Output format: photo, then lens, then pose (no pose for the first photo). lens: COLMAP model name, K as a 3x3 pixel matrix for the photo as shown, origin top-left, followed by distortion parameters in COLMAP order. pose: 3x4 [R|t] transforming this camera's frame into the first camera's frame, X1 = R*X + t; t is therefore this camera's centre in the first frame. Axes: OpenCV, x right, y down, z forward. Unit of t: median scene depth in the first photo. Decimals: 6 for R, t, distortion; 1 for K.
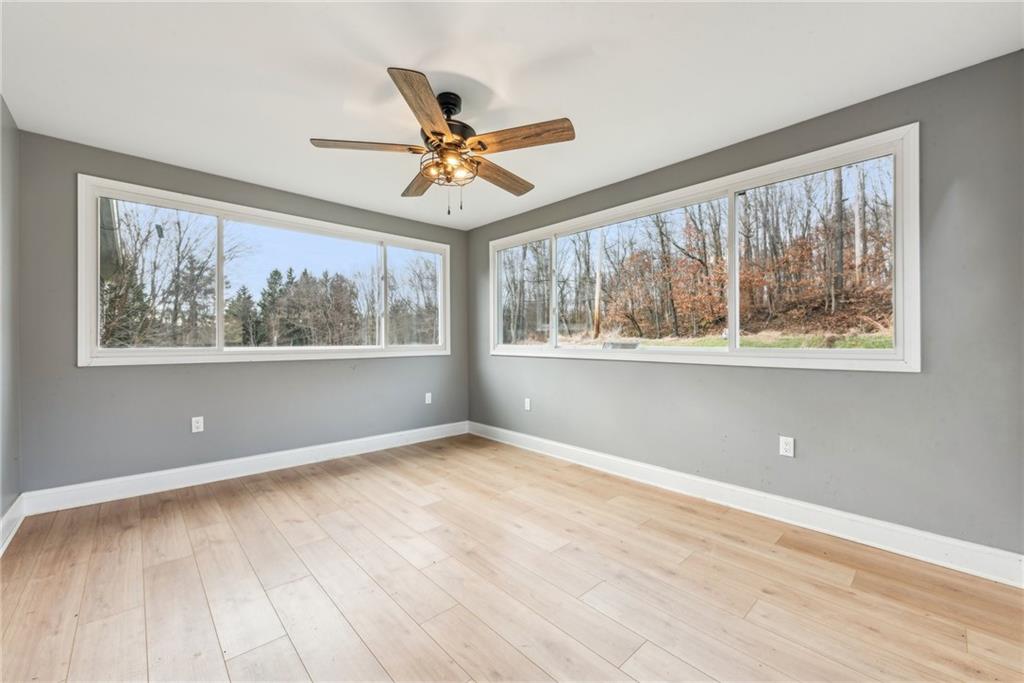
lens RADIAL K [[400.6, 0, 510.6], [0, 400.6, 337.7], [0, 0, 1]] dist [-0.003387, -0.000233]
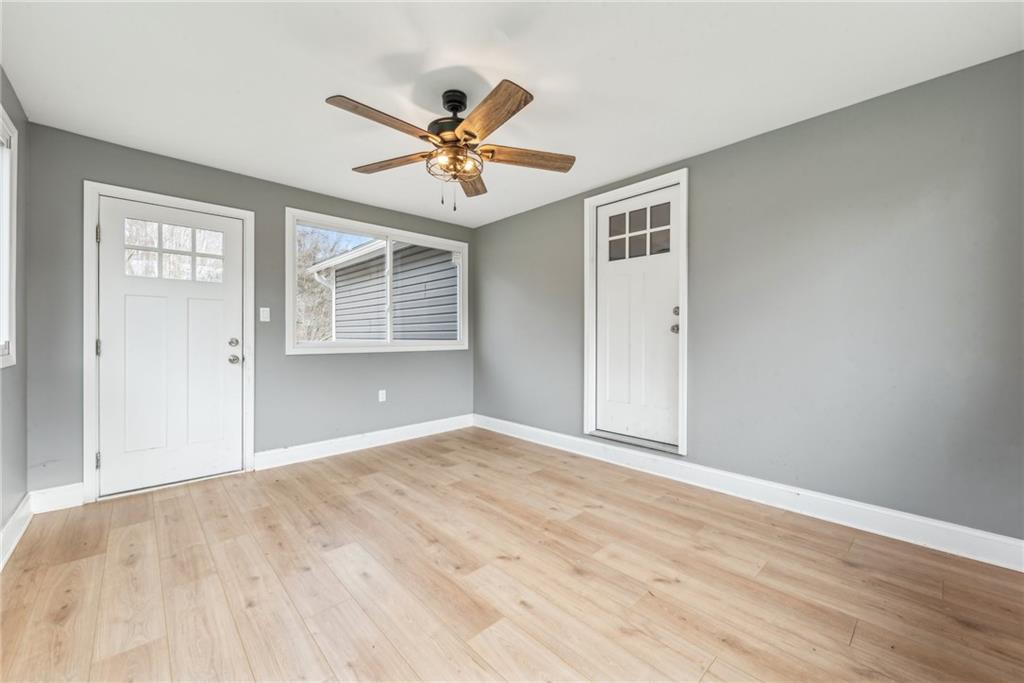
lens RADIAL K [[400.6, 0, 518.6], [0, 400.6, 340.3], [0, 0, 1]] dist [-0.003387, -0.000233]
pose [[-0.999966, 0.001138, -0.008182, -0.292701], [0.001157, 0.999996, -0.002425, 0.022934], [0.008179, -0.002434, -0.999964, 1.916021]]
